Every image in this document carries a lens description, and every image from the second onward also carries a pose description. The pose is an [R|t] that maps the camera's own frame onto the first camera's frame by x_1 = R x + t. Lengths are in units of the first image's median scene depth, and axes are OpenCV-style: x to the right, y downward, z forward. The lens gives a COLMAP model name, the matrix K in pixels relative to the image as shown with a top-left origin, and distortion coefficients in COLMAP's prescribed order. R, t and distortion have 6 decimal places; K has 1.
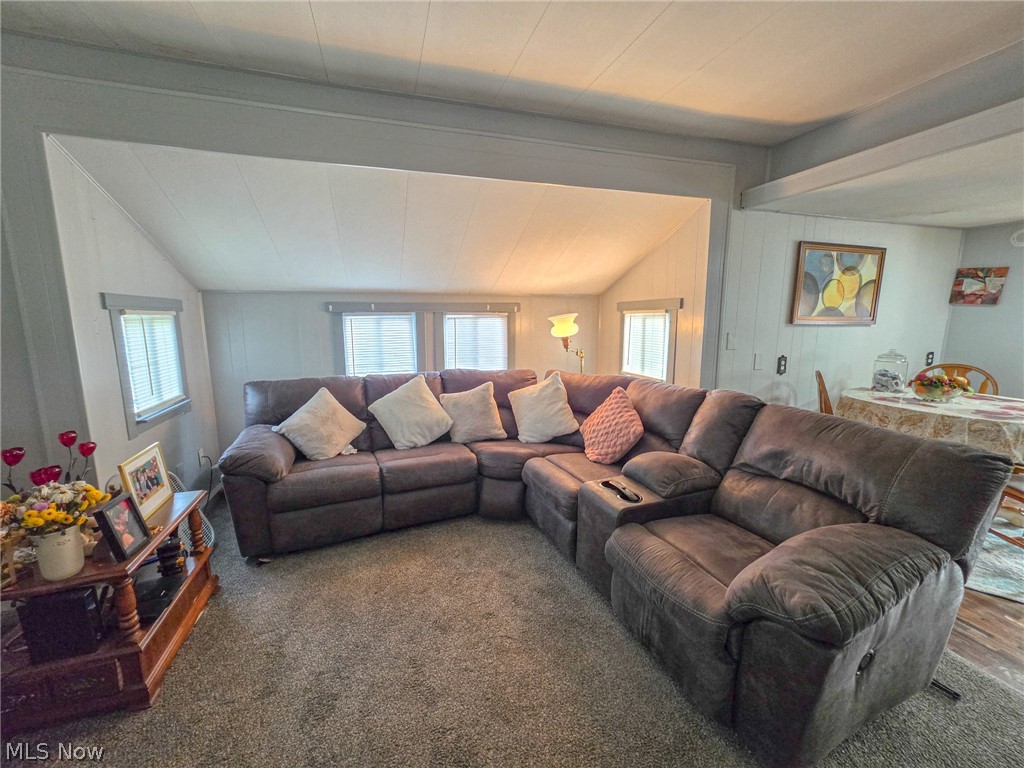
lens RADIAL K [[408.8, 0, 510.8], [0, 408.8, 378.9], [0, 0, 1]] dist [-0.004394, 0.002292]
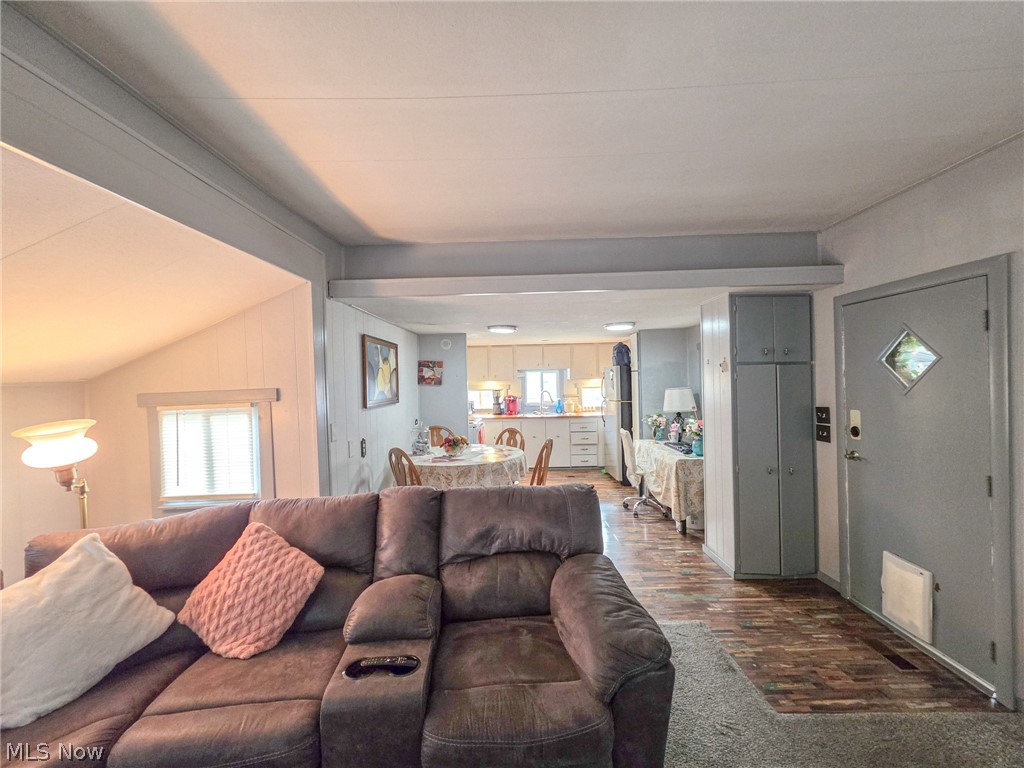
lens RADIAL K [[408.8, 0, 508.5], [0, 408.8, 381.5], [0, 0, 1]] dist [-0.004394, 0.002292]
pose [[0.315523, -0.017544, 0.948756, -0.217147], [0.176748, 0.983419, -0.040596, -0.097896], [-0.932312, 0.180499, 0.313392, 0.311547]]
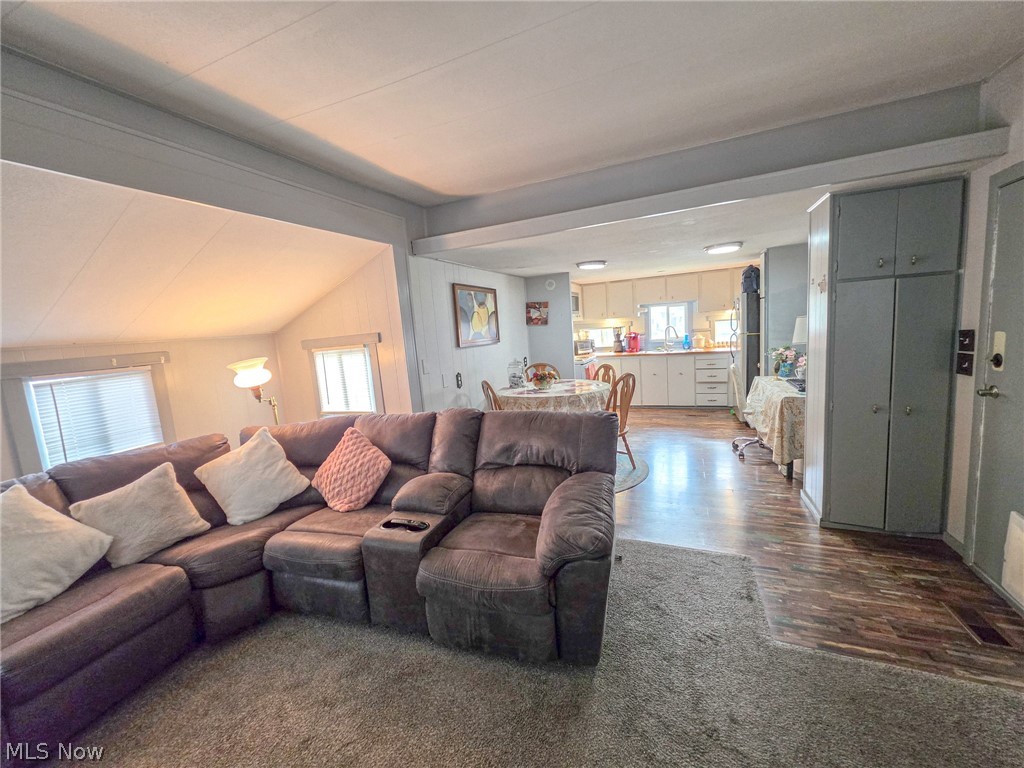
lens RADIAL K [[408.8, 0, 508.1], [0, 408.8, 382.5], [0, 0, 1]] dist [-0.004394, 0.002292]
pose [[0.655725, -0.151275, 0.739689, -0.171483], [0.194860, 0.980438, 0.027770, -0.035054], [-0.729420, 0.125927, 0.672375, 0.053881]]
